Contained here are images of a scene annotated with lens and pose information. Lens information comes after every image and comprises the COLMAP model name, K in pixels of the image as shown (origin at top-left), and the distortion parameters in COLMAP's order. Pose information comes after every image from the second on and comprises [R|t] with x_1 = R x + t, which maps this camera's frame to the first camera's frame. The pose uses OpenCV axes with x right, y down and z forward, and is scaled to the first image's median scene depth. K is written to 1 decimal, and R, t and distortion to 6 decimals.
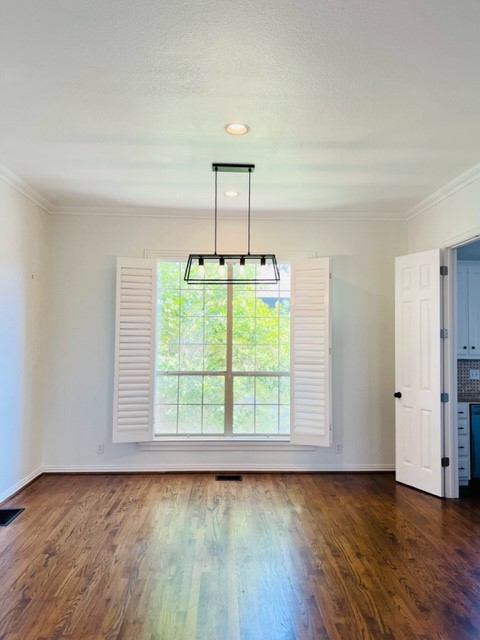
lens RADIAL K [[482.2, 0, 238.1], [0, 482.2, 321.7], [0, 0, 1]] dist [0.083669, -0.096198]
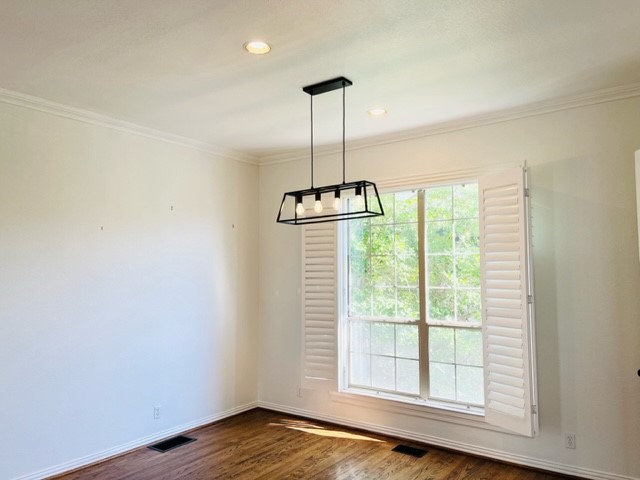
lens RADIAL K [[482.2, 0, 320.3], [0, 482.2, 241.2], [0, 0, 1]] dist [0.083669, -0.096198]
pose [[0.781137, -0.055273, -0.621908, 0.440427], [0.041202, 0.998466, -0.036990, -0.009938], [0.622998, 0.003271, 0.782216, 0.282438]]
